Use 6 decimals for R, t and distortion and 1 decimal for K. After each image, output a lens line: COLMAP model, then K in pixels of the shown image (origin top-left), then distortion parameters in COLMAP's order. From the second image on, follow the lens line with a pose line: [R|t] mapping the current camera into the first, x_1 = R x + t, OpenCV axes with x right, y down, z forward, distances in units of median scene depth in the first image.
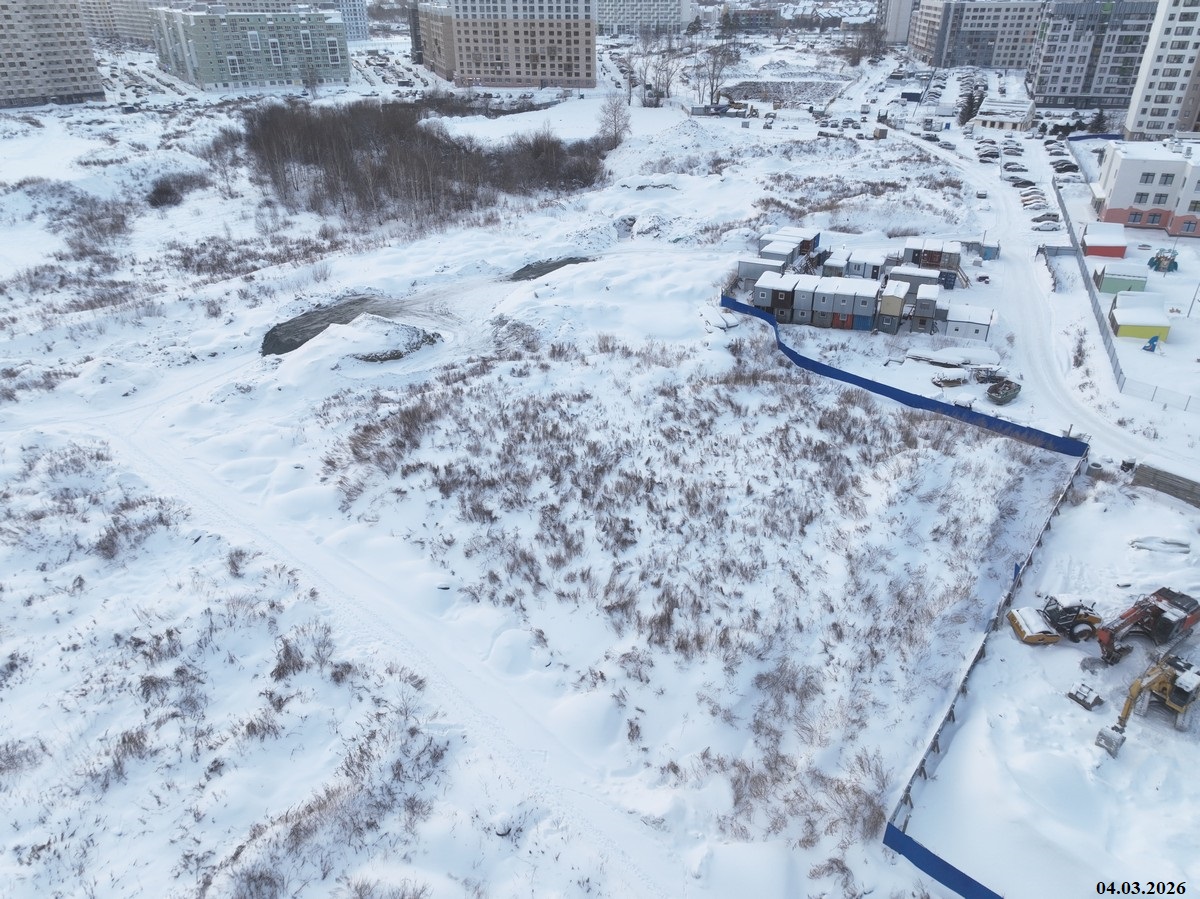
lens RADIAL K [[847.6, 0, 599.3], [0, 847.6, 439.2], [0, 0, 1]] dist [0.002013, 0.015280]
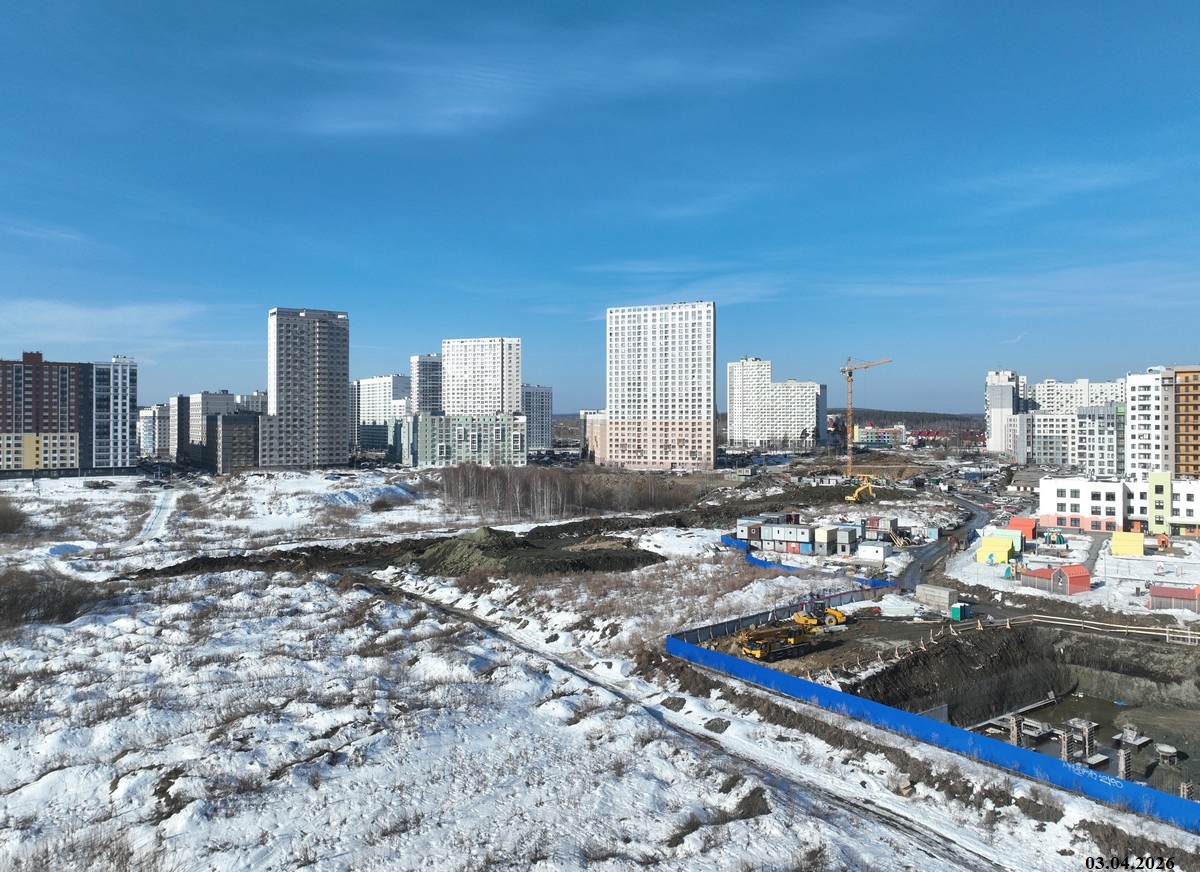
lens RADIAL K [[886.6, 0, 606.9], [0, 886.6, 414.0], [0, 0, 1]] dist [0.007123, 0.008109]
pose [[0.982050, 0.007628, -0.188465, 0.085669], [-0.097679, 0.875330, -0.473557, 0.145947], [0.161357, 0.483465, 0.860363, -0.181145]]
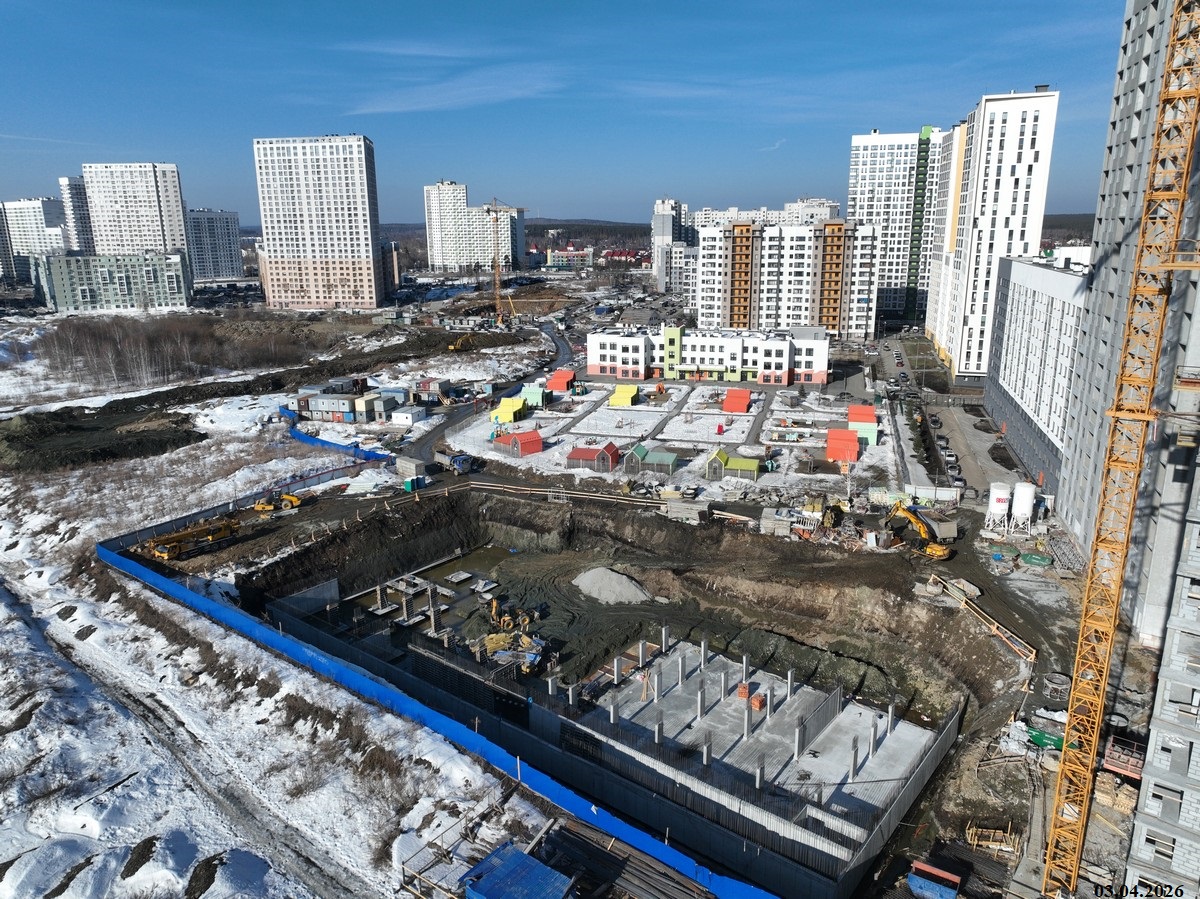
lens RADIAL K [[847.6, 0, 601.8], [0, 847.6, 448.8], [0, 0, 1]] dist [0.002013, 0.015280]
pose [[0.996082, -0.022204, 0.085601, 0.220991], [0.042177, 0.970063, -0.239162, 0.115506], [-0.077728, 0.241835, 0.967199, -0.217796]]
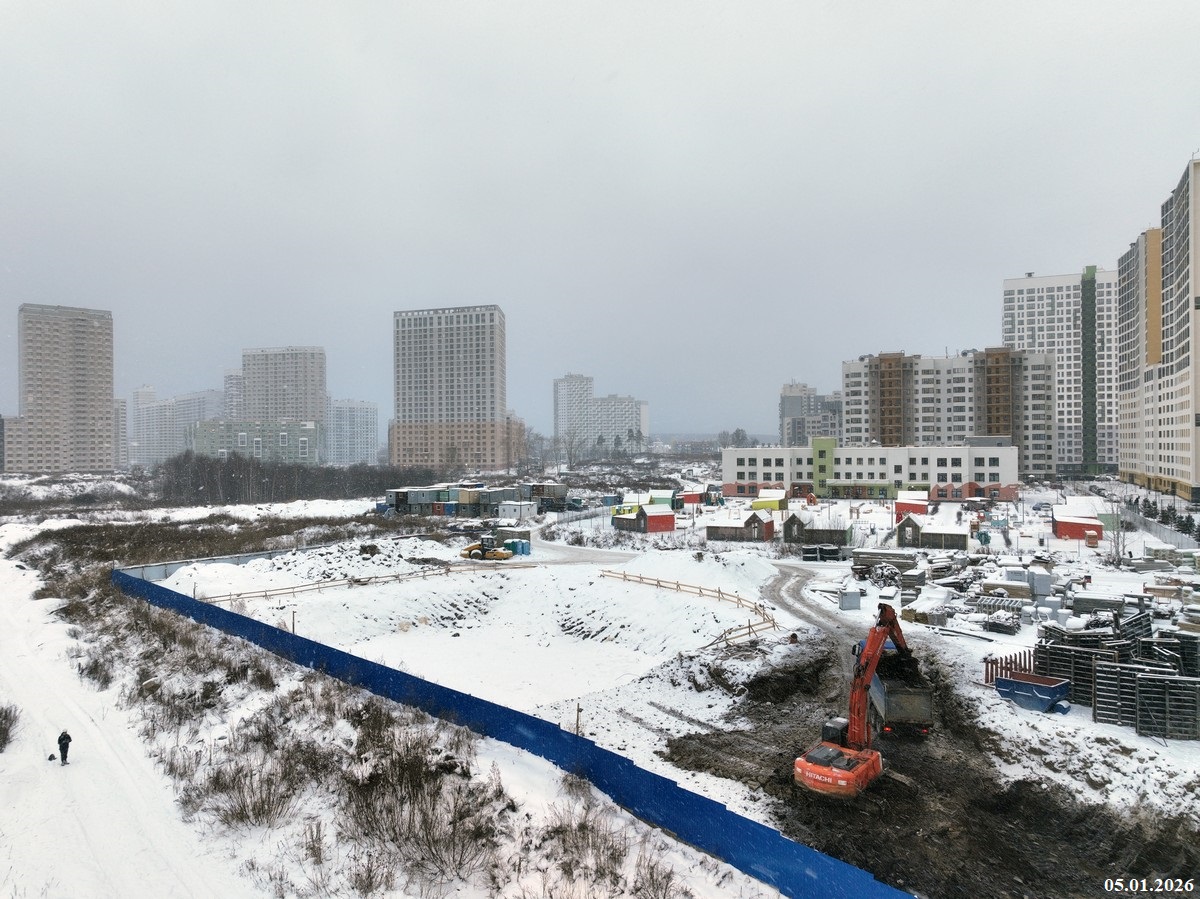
lens RADIAL K [[847.6, 0, 603.7], [0, 847.6, 448.3], [0, 0, 1]] dist [0.002013, 0.015280]
pose [[0.998717, 0.000316, -0.050629, 0.215632], [-0.024494, 0.878186, -0.477691, 0.152509], [0.044311, 0.478318, 0.877068, -0.107796]]
